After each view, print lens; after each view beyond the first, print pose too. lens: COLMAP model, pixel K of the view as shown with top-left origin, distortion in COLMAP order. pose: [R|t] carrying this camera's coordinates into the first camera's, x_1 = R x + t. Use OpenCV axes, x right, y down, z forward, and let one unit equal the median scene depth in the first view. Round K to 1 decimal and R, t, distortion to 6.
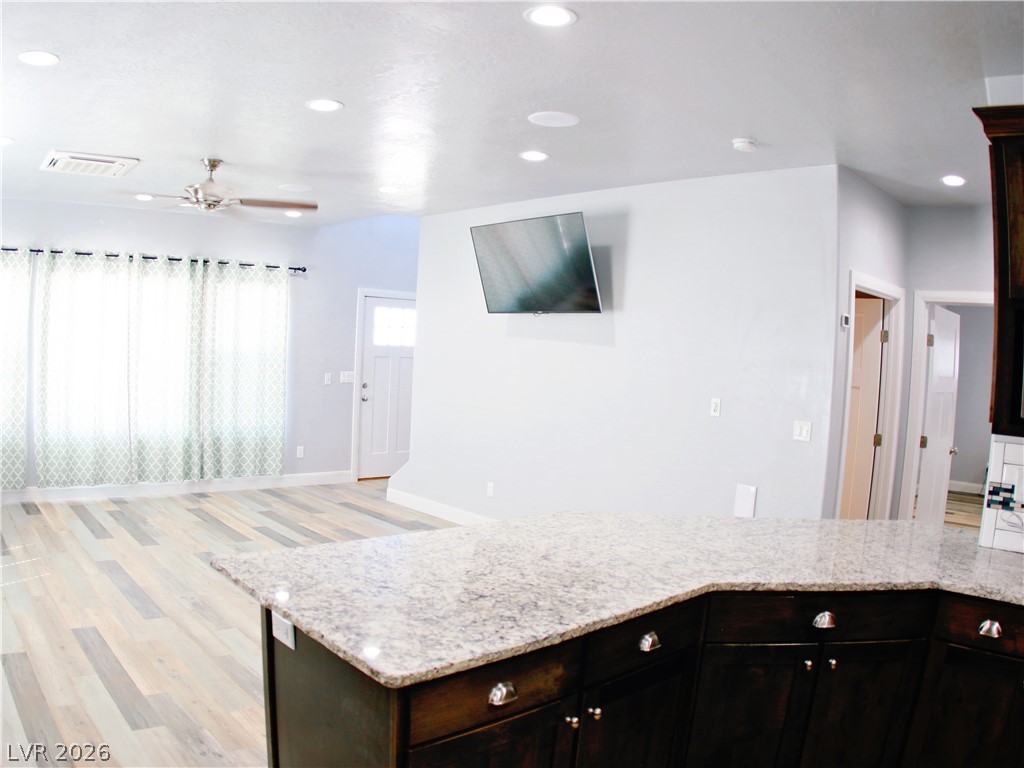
lens RADIAL K [[761.4, 0, 510.1], [0, 761.4, 381.9], [0, 0, 1]] dist [-0.127836, -0.003940]
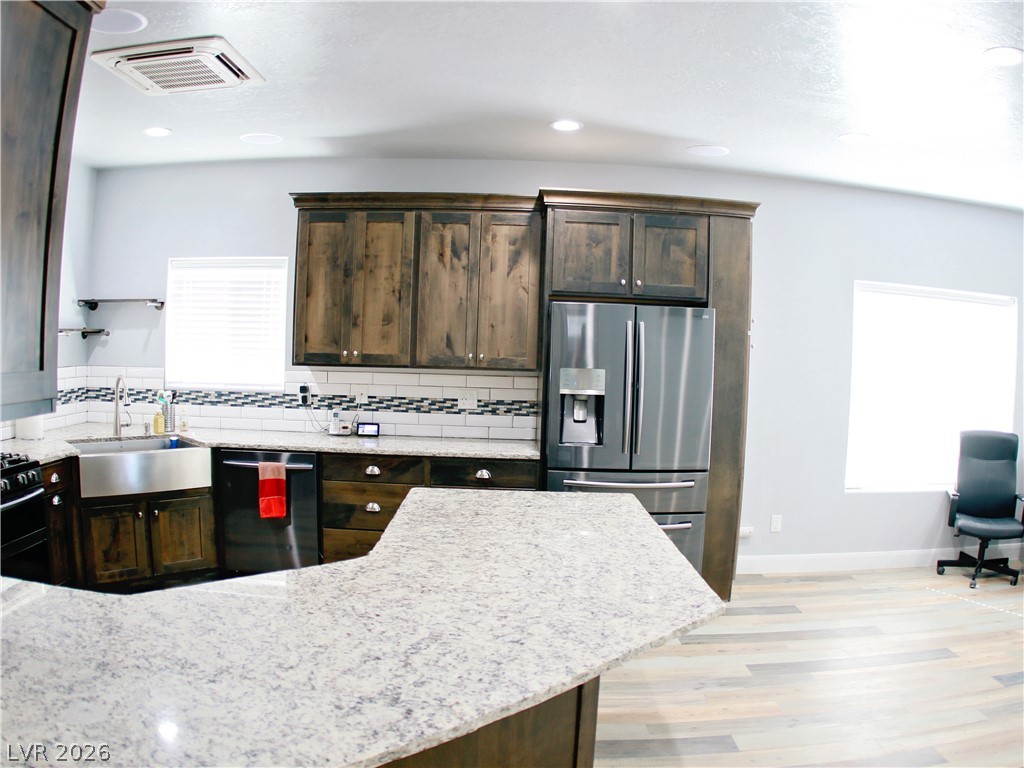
lens RADIAL K [[761.4, 0, 511.7], [0, 761.4, 386.6], [0, 0, 1]] dist [-0.127836, -0.003940]
pose [[-0.666874, -0.046071, -0.743745, 0.822371], [-0.101678, 0.994378, 0.029573, -0.002359], [0.738201, 0.095344, -0.667809, 1.634805]]
